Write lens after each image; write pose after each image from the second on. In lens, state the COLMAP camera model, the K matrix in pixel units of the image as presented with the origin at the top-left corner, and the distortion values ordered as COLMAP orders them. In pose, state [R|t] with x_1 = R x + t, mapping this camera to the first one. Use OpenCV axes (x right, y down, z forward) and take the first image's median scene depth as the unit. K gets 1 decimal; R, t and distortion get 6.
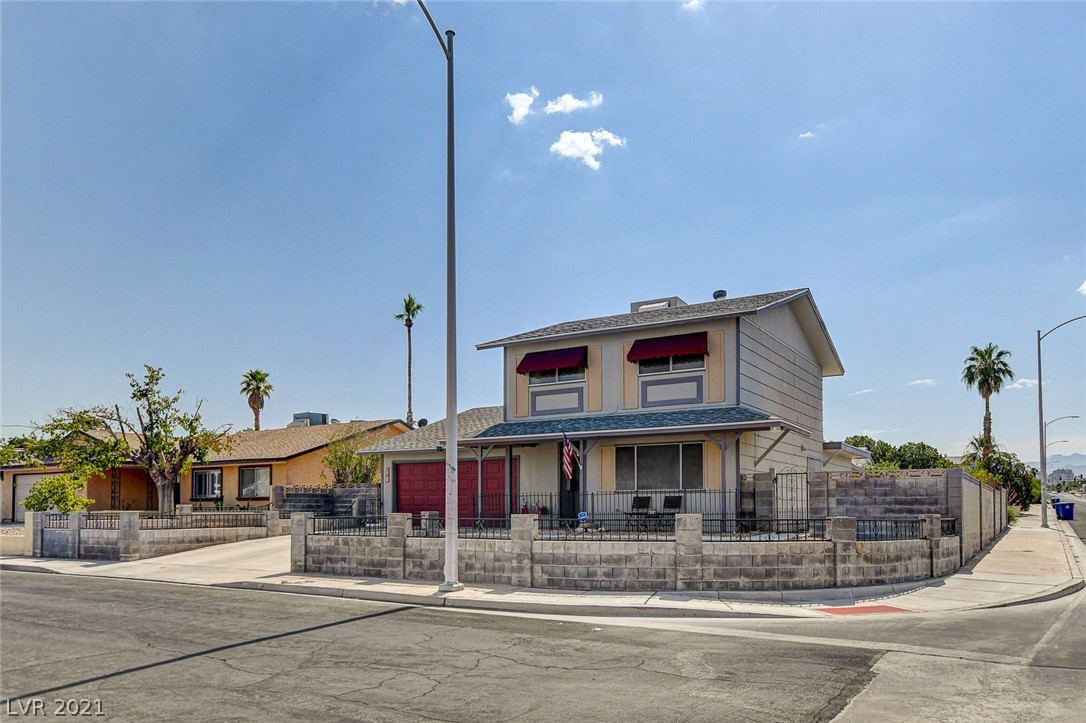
lens RADIAL K [[758.3, 0, 543.3], [0, 758.3, 356.5], [0, 0, 1]] dist [0.009321, 0.005666]
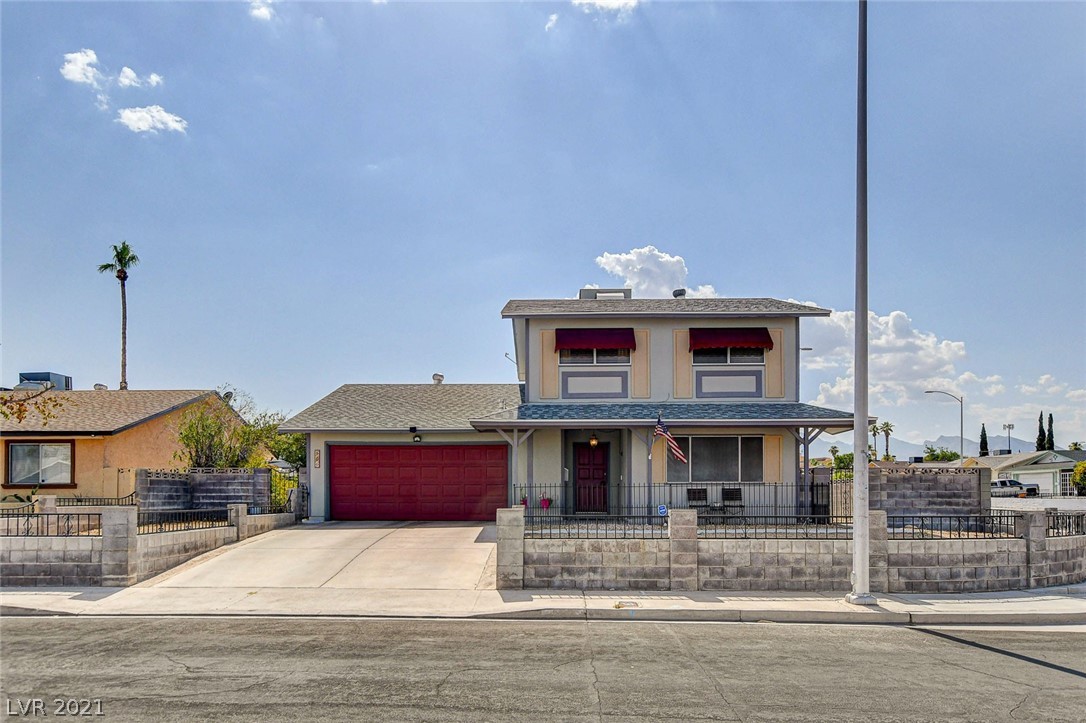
lens RADIAL K [[717.4, 0, 540.9], [0, 717.4, 366.7], [0, 0, 1]] dist [0.000600, 0.016571]
pose [[0.872798, 0.088054, 0.480072, -0.512161], [-0.097064, 0.995260, -0.006082, 0.055075], [-0.478332, -0.041289, 0.877208, 0.301247]]
